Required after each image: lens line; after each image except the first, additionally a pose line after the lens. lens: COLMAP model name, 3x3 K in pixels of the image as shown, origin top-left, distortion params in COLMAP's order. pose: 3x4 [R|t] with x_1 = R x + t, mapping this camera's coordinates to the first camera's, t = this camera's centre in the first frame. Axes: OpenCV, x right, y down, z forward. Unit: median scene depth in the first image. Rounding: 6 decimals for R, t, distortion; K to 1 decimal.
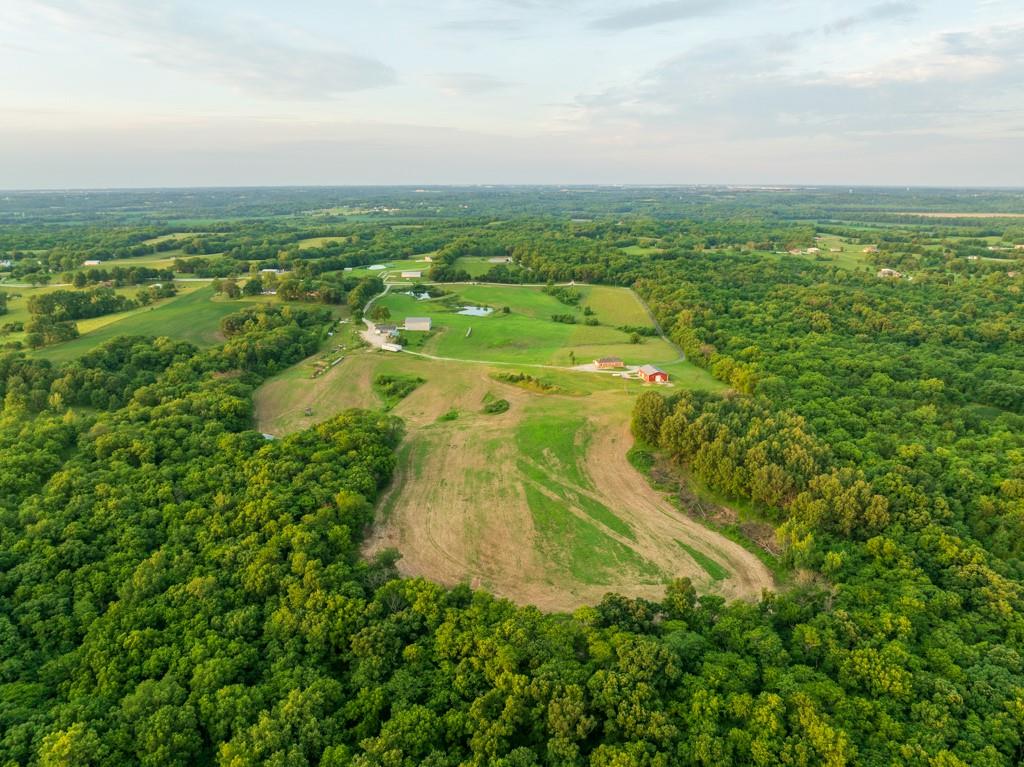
lens RADIAL K [[725.7, 0, 516.3], [0, 725.7, 380.3], [0, 0, 1]] dist [-0.042661, 0.008675]
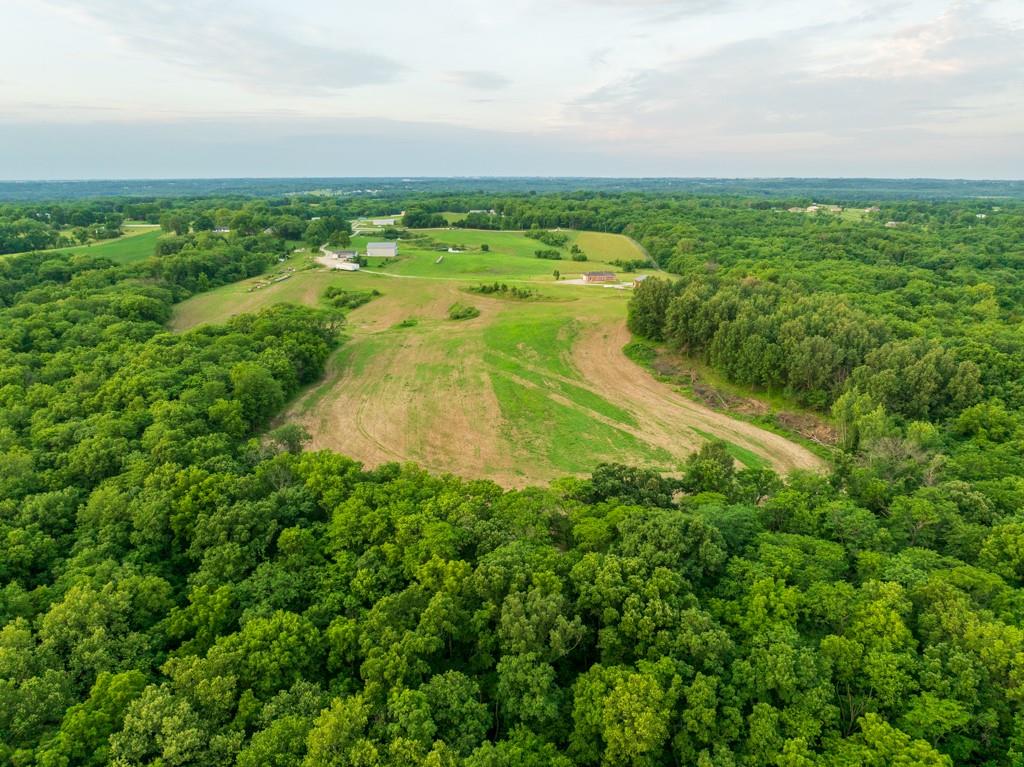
lens RADIAL K [[724.6, 0, 517.1], [0, 724.6, 378.2], [0, 0, 1]] dist [-0.040779, 0.005170]
pose [[0.999853, -0.000986, 0.017136, 0.022010], [0.000951, 0.999997, 0.002046, 0.126714], [-0.017138, -0.002030, 0.999851, 0.198330]]
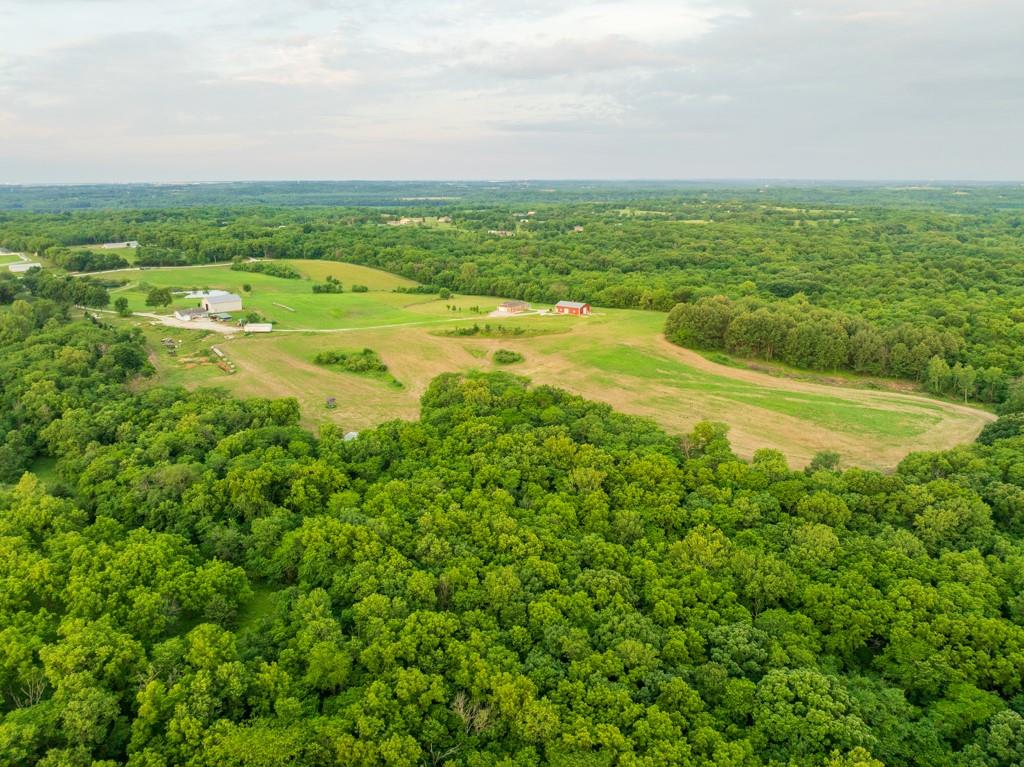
lens RADIAL K [[725.7, 0, 516.3], [0, 725.7, 380.3], [0, 0, 1]] dist [-0.042661, 0.008675]
pose [[0.720488, -0.184121, 0.668578, -0.724224], [0.181710, 0.980547, 0.074217, 0.002037], [-0.669237, 0.068015, 0.739930, 0.381730]]
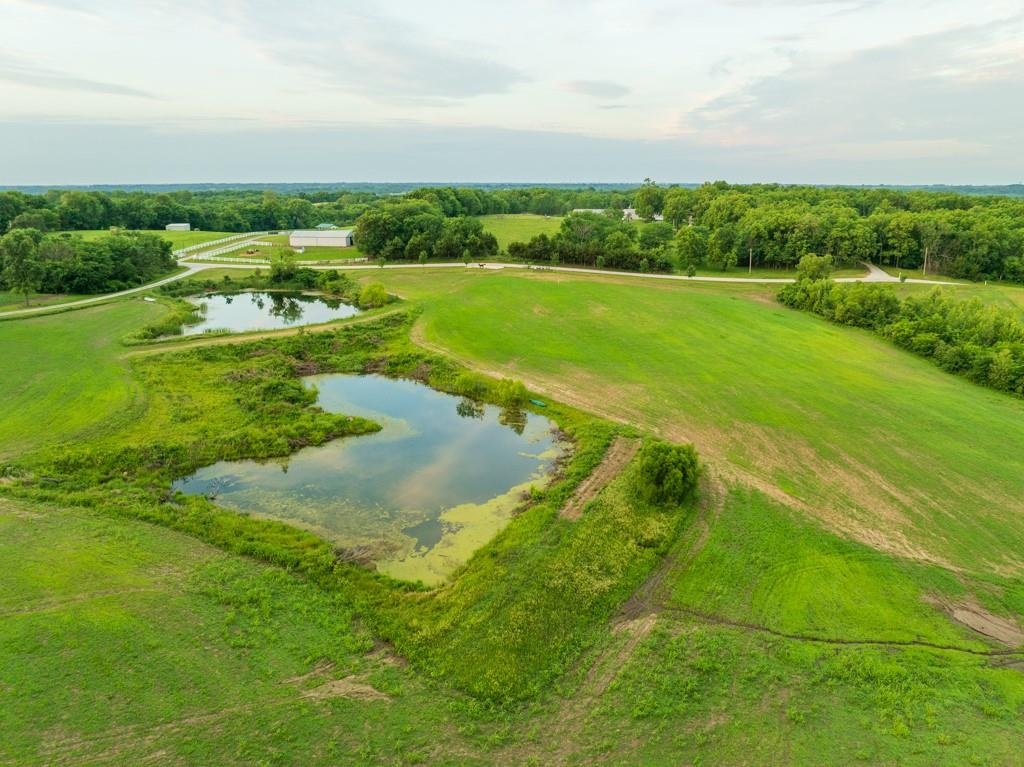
lens RADIAL K [[702.7, 0, 512.0], [0, 702.7, 383.5], [0, 0, 1]] dist [-0.017097, -0.043483]
pose [[0.991219, 0.037766, -0.126719, -0.050072], [-0.037119, 0.999283, 0.007468, -0.221587], [0.126910, -0.002698, 0.991911, 1.770176]]
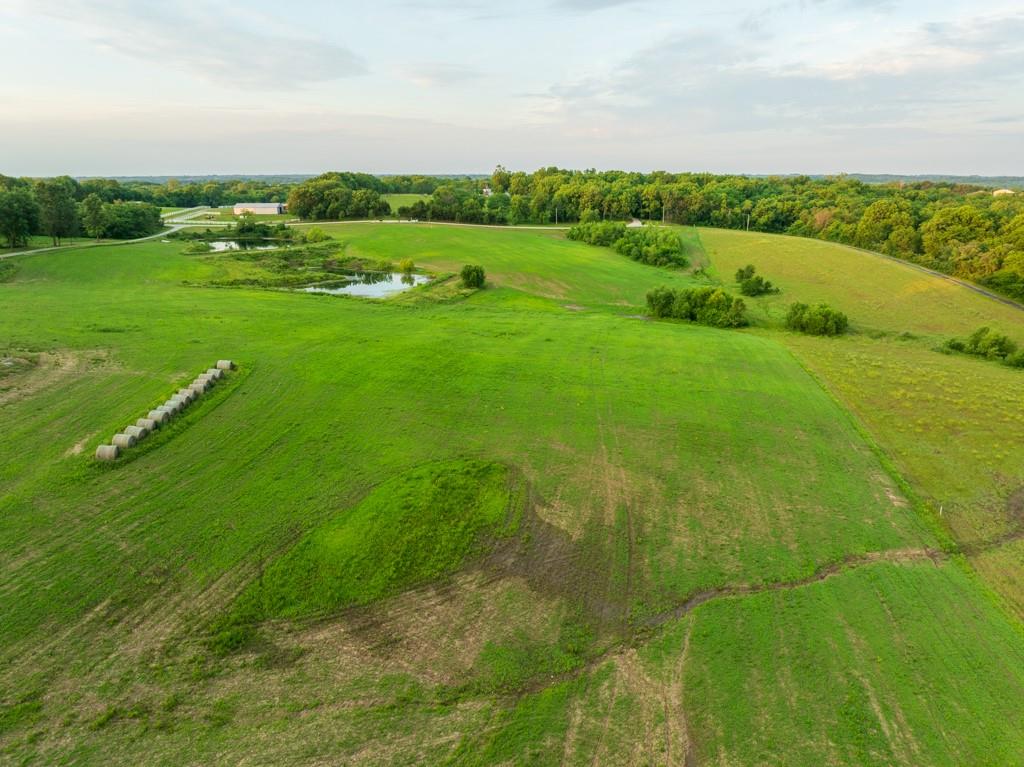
lens RADIAL K [[716.0, 0, 516.2], [0, 716.0, 383.0], [0, 0, 1]] dist [-0.052417, -0.003175]
pose [[0.999420, -0.006647, 0.033390, -0.013342], [0.006255, 0.999910, 0.011833, -0.117272], [-0.033466, -0.011617, 0.999372, 1.434915]]
